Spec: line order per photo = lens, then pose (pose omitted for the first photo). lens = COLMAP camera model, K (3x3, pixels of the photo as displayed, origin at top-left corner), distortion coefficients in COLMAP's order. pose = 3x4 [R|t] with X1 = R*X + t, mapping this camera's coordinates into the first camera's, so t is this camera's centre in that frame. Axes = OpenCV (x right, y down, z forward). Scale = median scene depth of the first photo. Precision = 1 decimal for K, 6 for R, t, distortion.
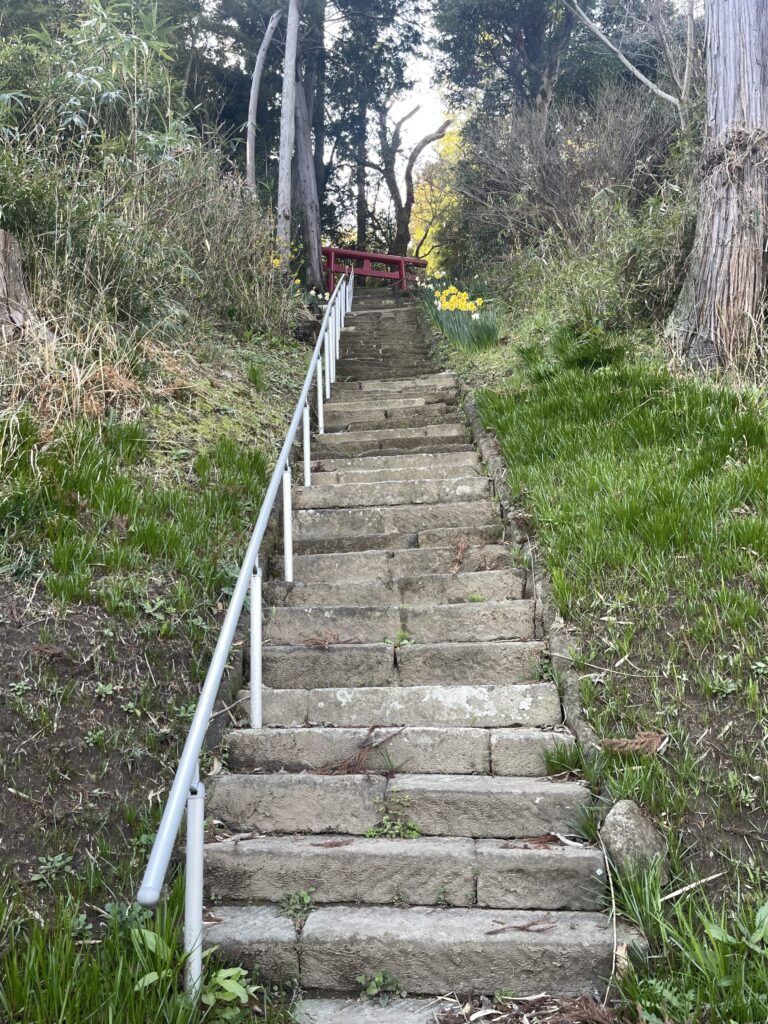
lens RADIAL K [[868.4, 0, 383.6], [0, 868.4, 506.4], [0, 0, 1]] dist [0.031321, 0.008741]
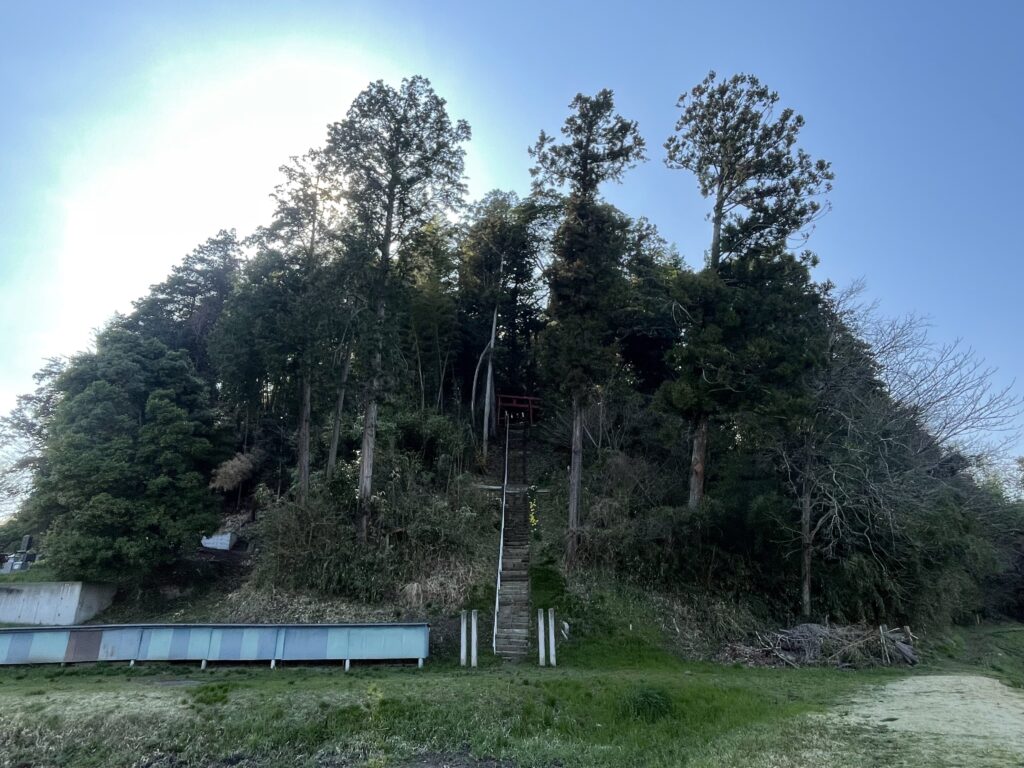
lens RADIAL K [[627.9, 0, 513.4], [0, 627.9, 374.5], [0, 0, 1]] dist [-0.004858, 0.005377]
pose [[0.999470, 0.020456, -0.025320, 0.052871], [-0.022526, 0.996180, -0.084372, -0.660594], [0.023497, 0.084898, 0.996113, -2.013913]]
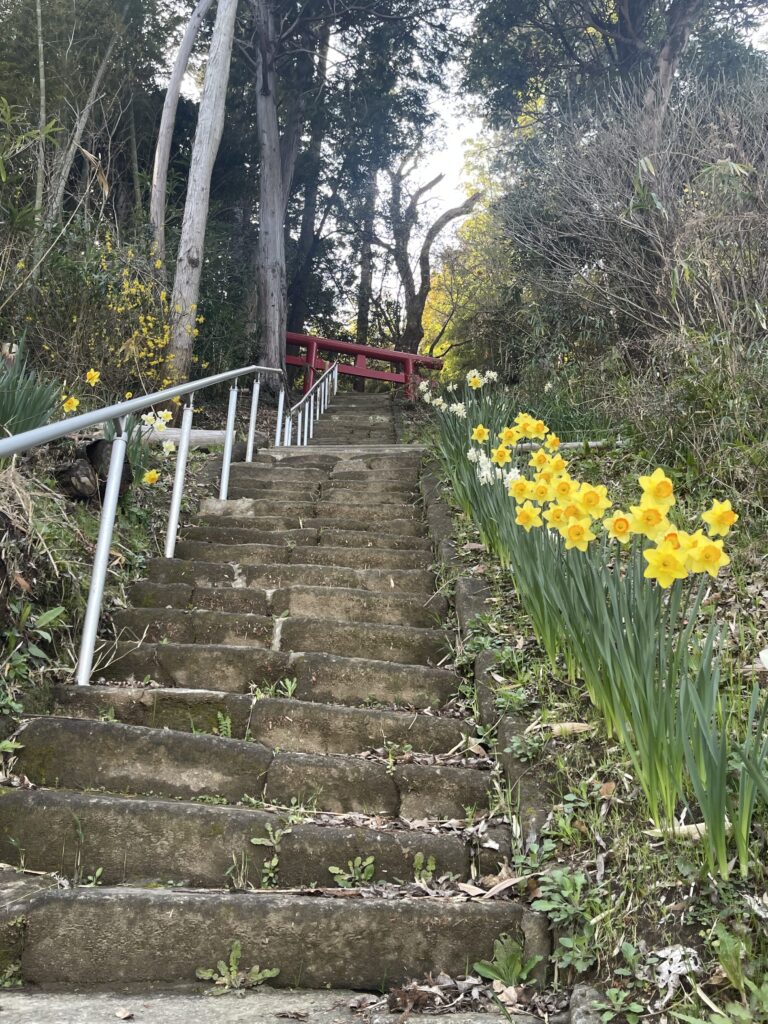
lens RADIAL K [[944.3, 0, 384.4], [0, 944.3, 514.3], [0, 0, 1]] dist [0.013977, 0.004265]
pose [[0.998549, 0.053747, -0.003328, 0.033055], [-0.053773, 0.991924, -0.114869, -0.202655], [-0.002873, 0.114882, 0.993375, 0.765340]]
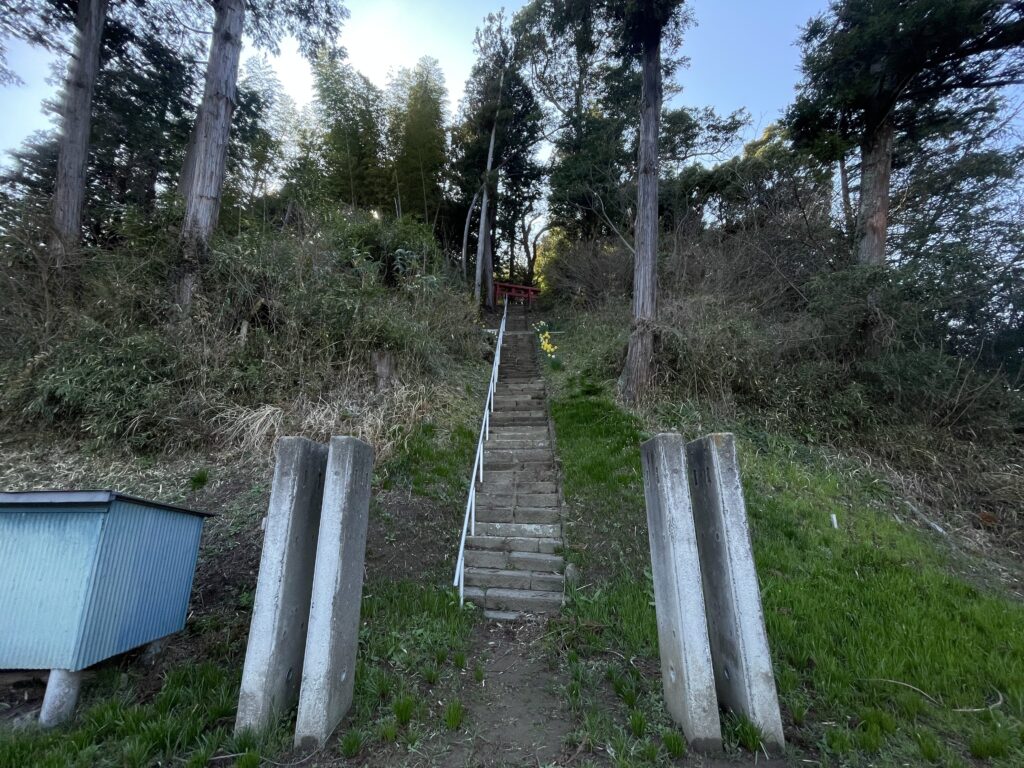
lens RADIAL K [[427.3, 0, 510.7], [0, 427.3, 379.8], [0, 0, 1]] dist [0.003196, -0.000209]
pose [[0.999259, 0.033475, -0.019008, 0.005610], [-0.033824, 0.999259, -0.018384, -0.111709], [0.018379, 0.019014, 0.999650, -0.235069]]
